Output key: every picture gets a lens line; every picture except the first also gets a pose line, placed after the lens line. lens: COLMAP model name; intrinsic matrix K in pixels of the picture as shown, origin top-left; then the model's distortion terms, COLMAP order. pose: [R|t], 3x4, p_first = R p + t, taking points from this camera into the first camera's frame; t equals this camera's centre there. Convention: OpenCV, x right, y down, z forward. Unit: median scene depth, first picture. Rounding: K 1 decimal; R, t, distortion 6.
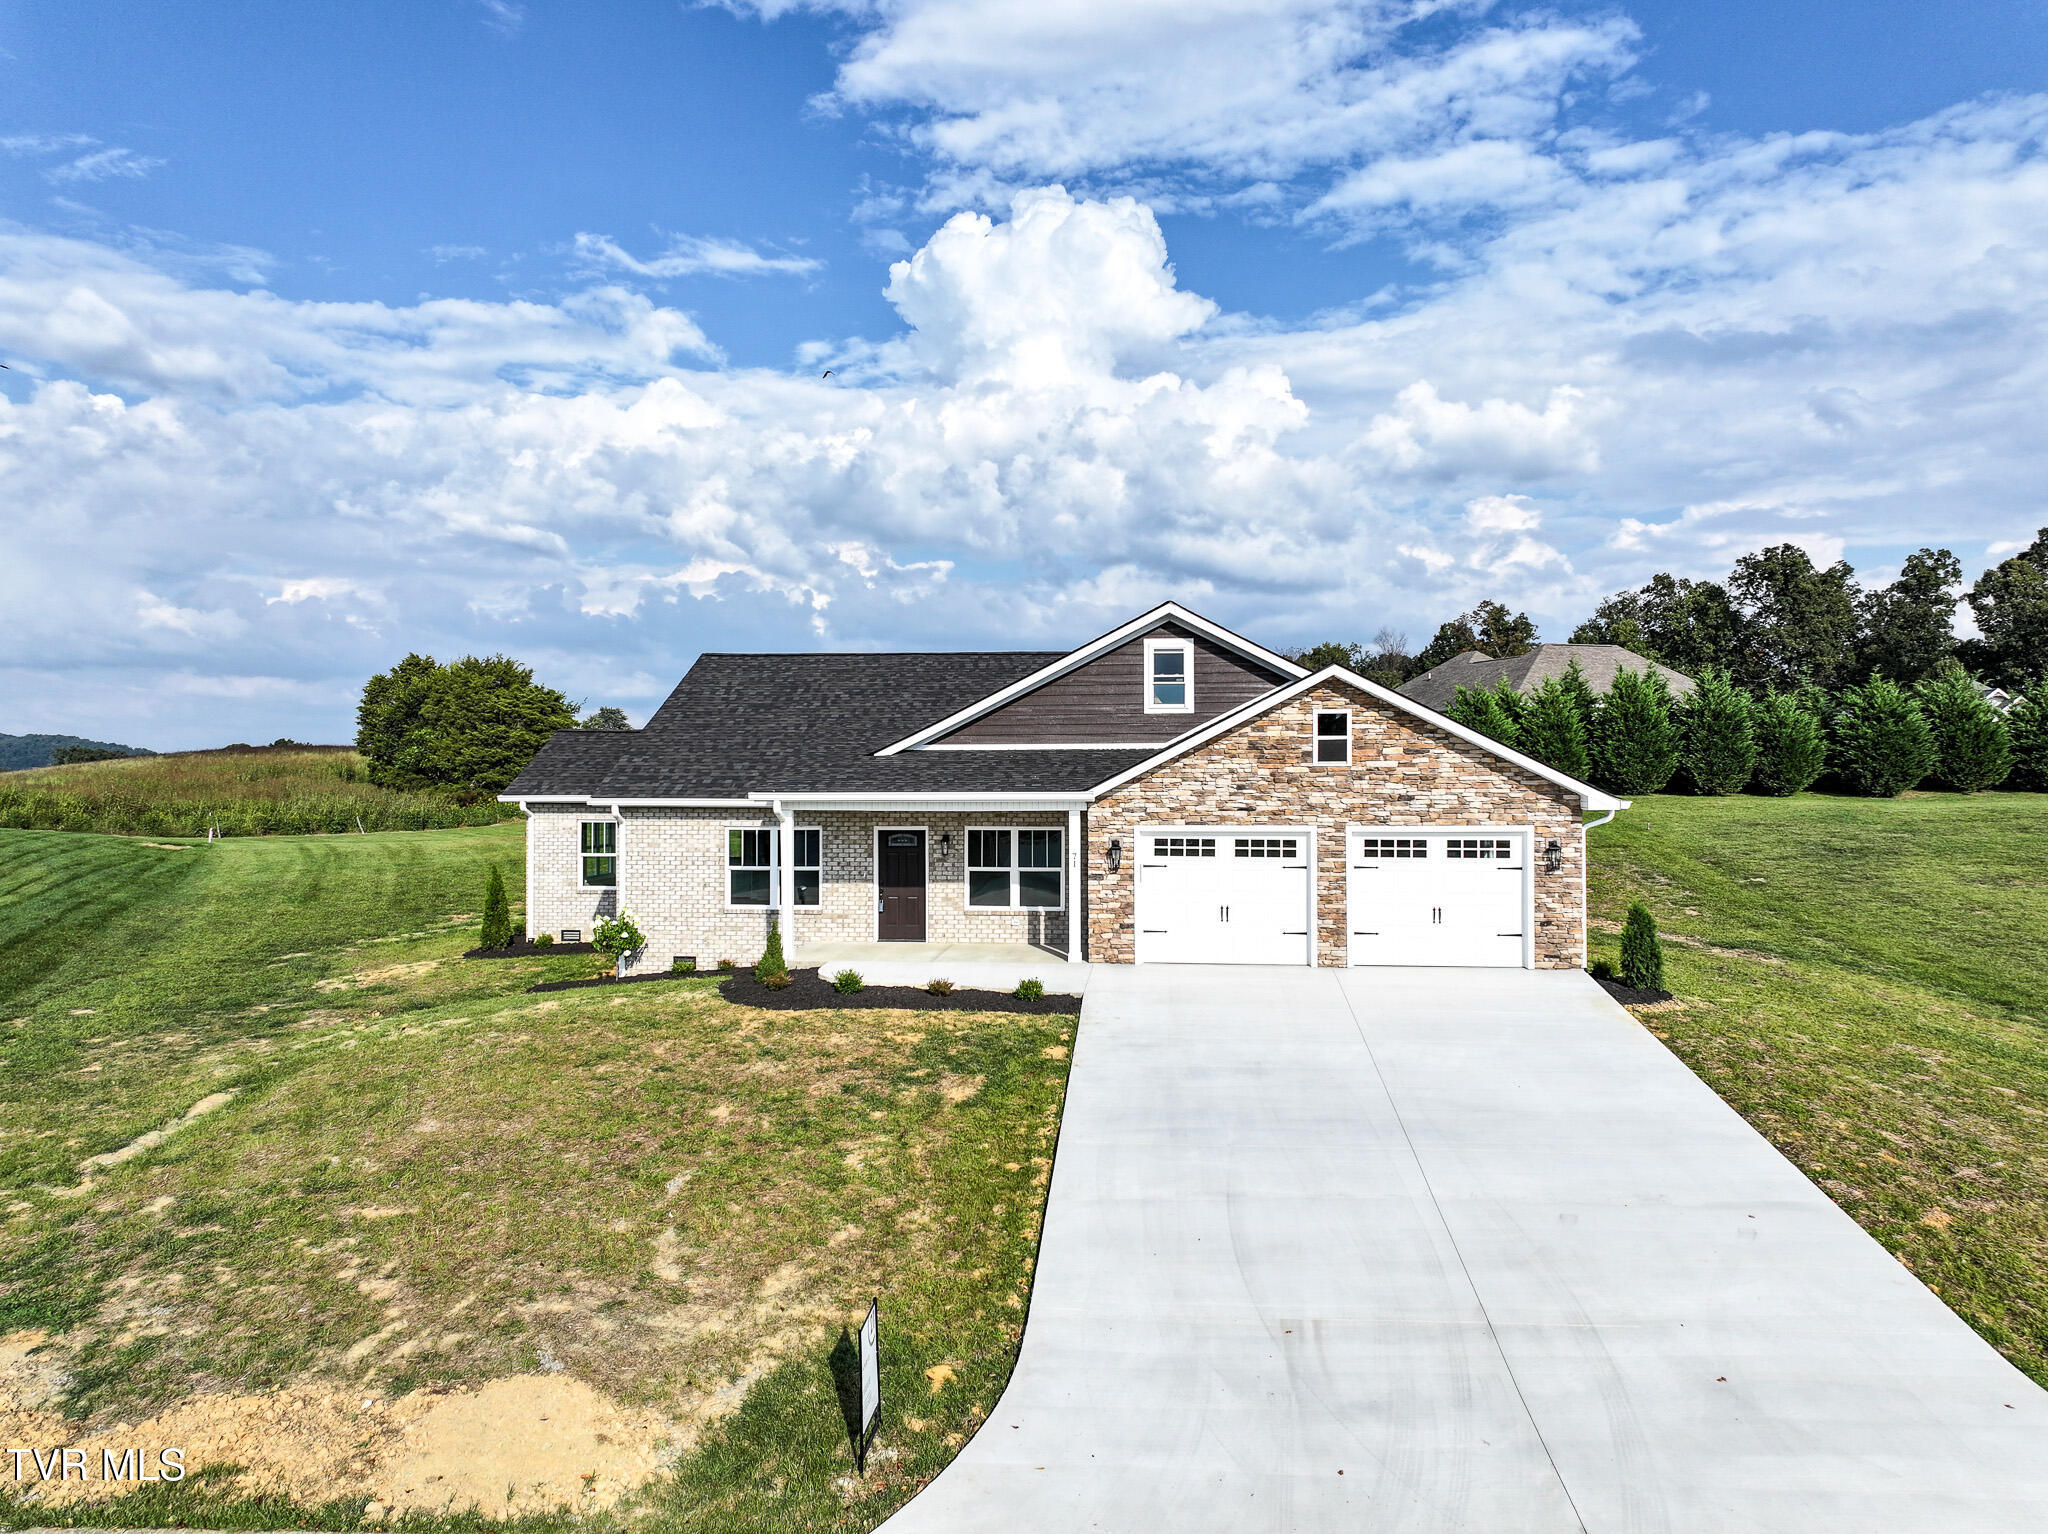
lens RADIAL K [[1427.9, 0, 1029.6], [0, 1427.9, 758.4], [0, 0, 1]] dist [0.004556, 0.009384]
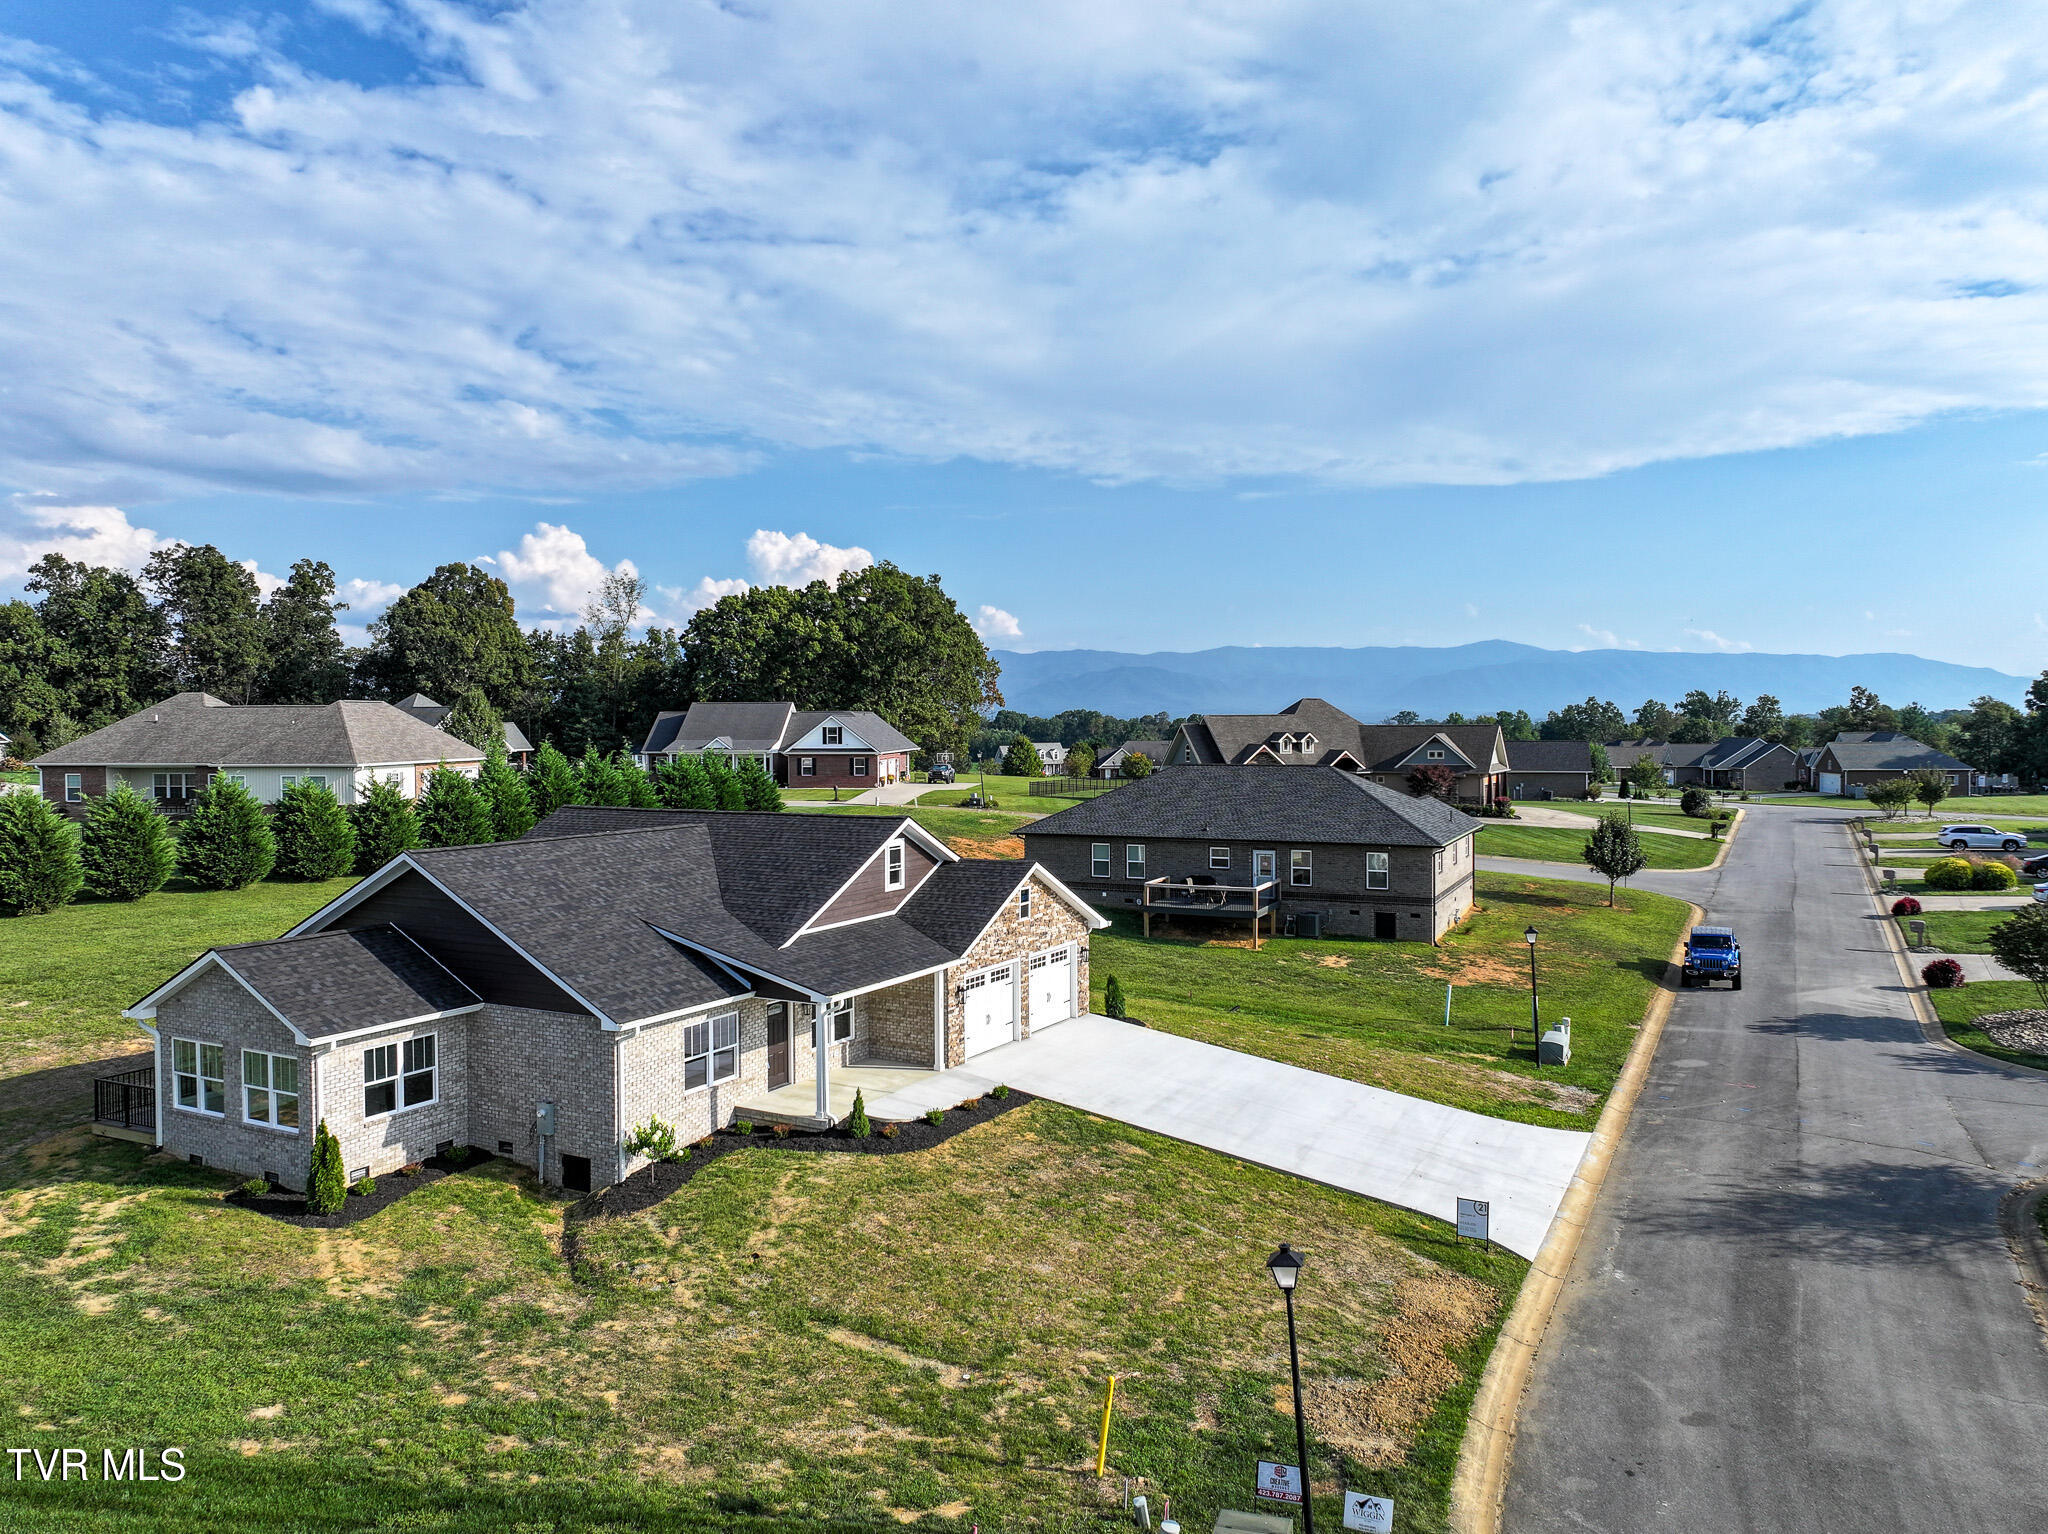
lens RADIAL K [[1427.9, 0, 1027.8], [0, 1427.9, 752.5], [0, 0, 1]] dist [0.004556, 0.009384]
pose [[0.401782, -0.020539, 0.915505, -1.319900], [-0.008106, 0.999630, 0.025984, -0.235566], [-0.915699, -0.017861, 0.401467, 0.318289]]
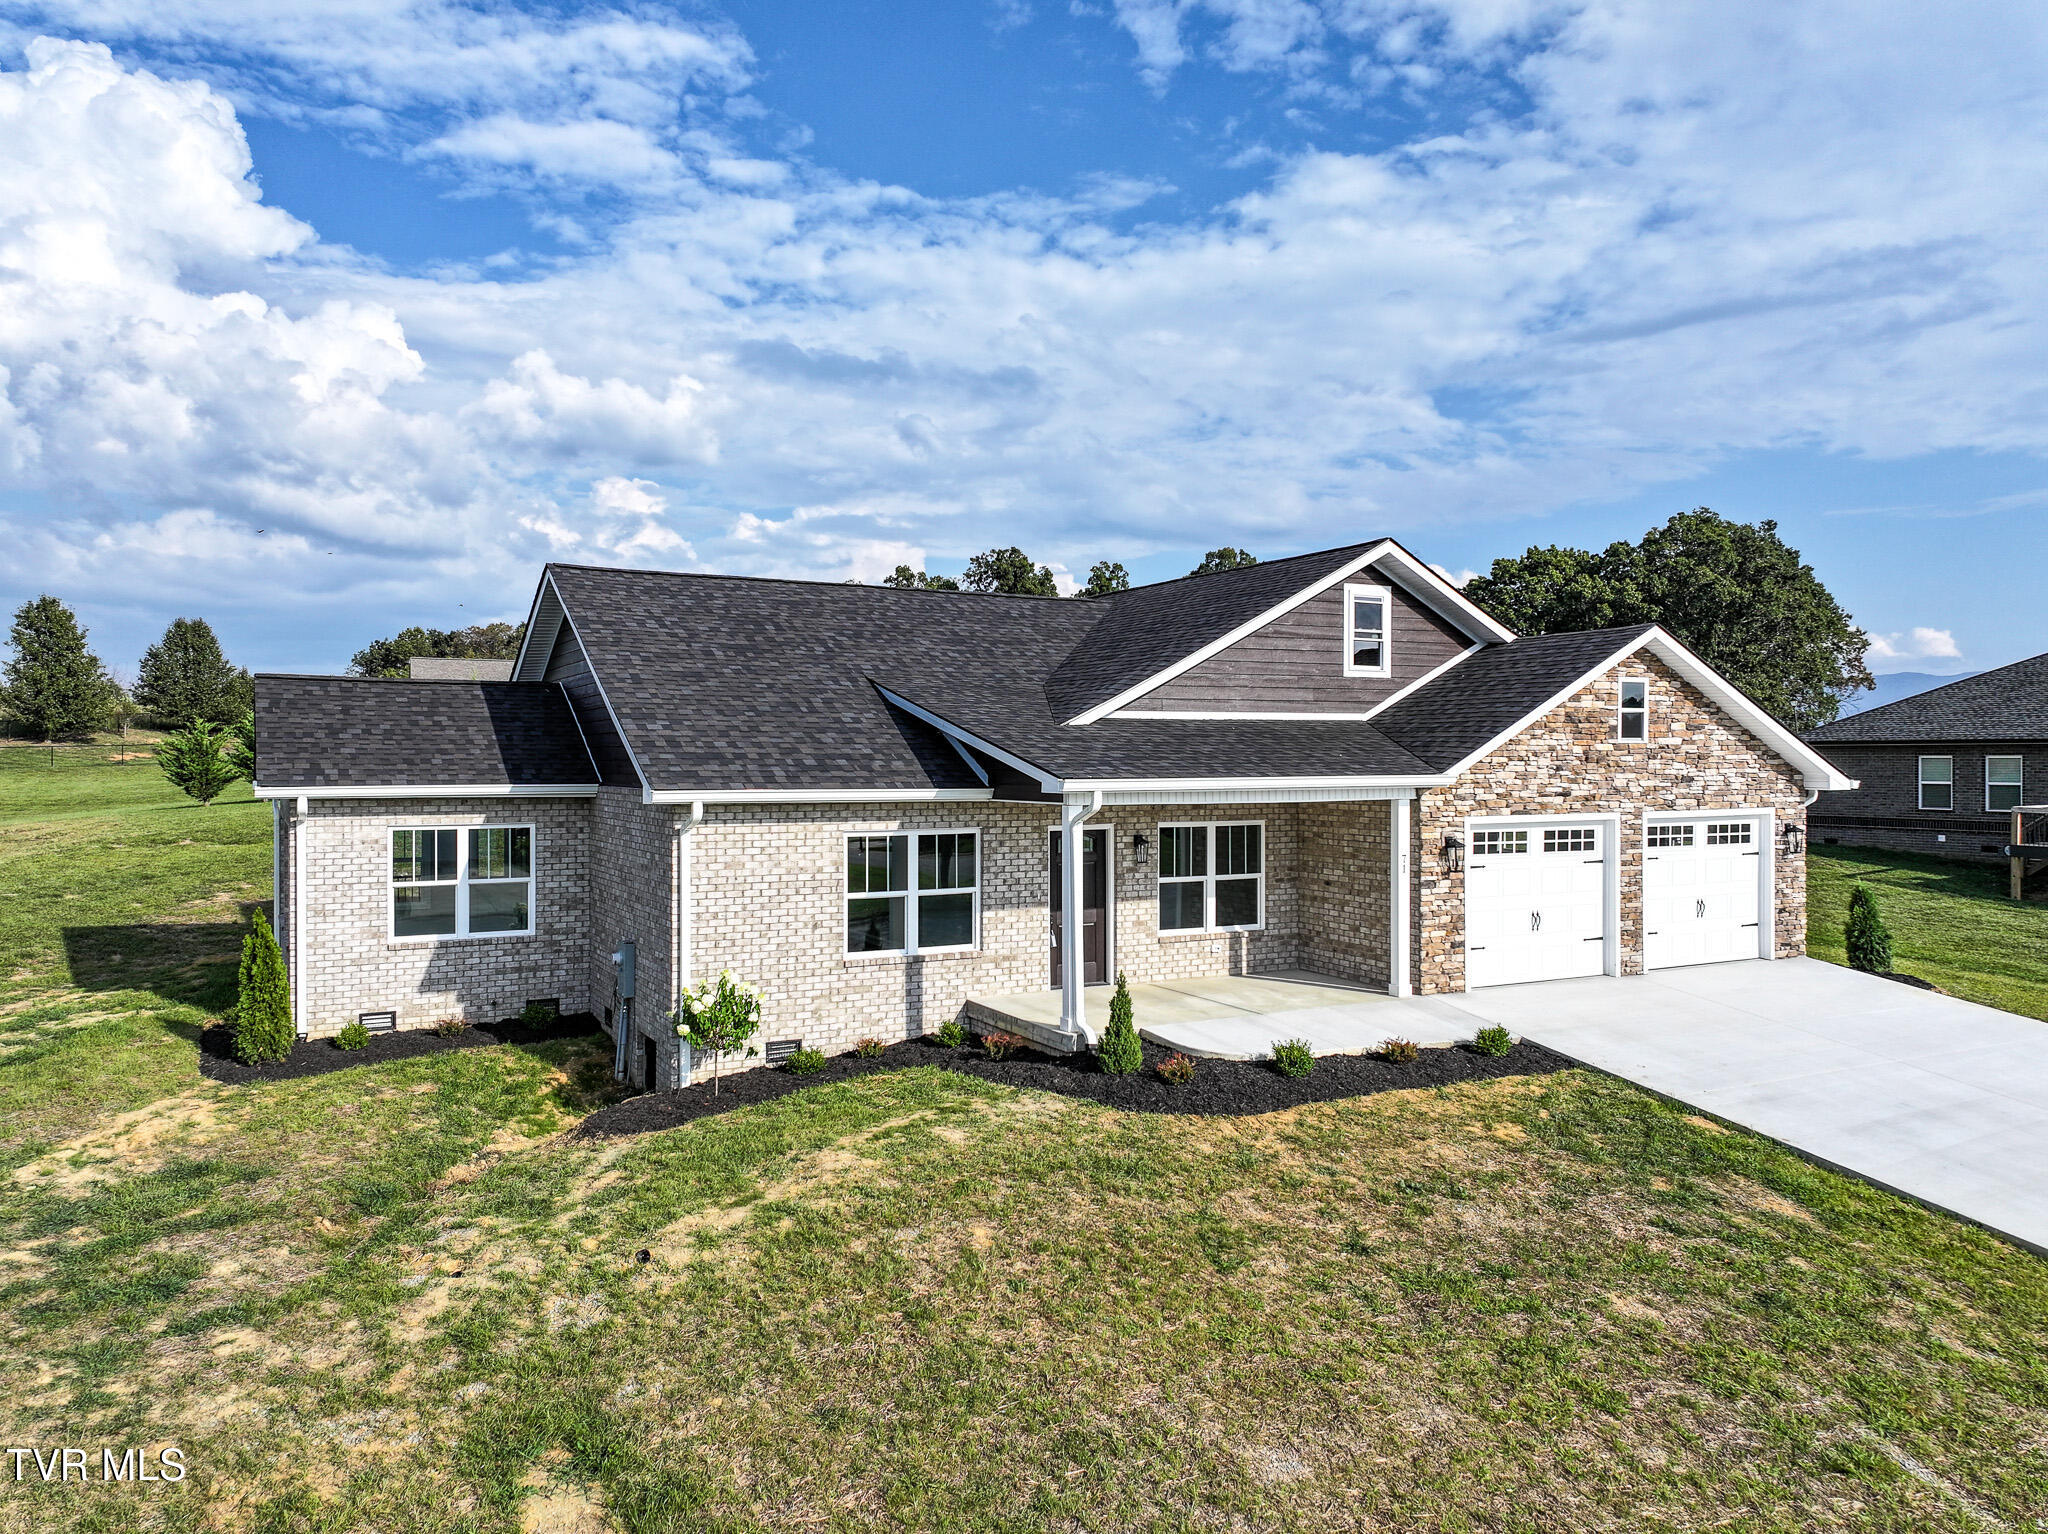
lens RADIAL K [[1427.9, 0, 1033.9], [0, 1427.9, 770.2], [0, 0, 1]] dist [0.004556, 0.009384]
pose [[0.830454, -0.004470, 0.557069, -0.567264], [-0.008300, 0.999758, 0.020396, 0.006972], [-0.557025, -0.021562, 0.830216, 0.478133]]
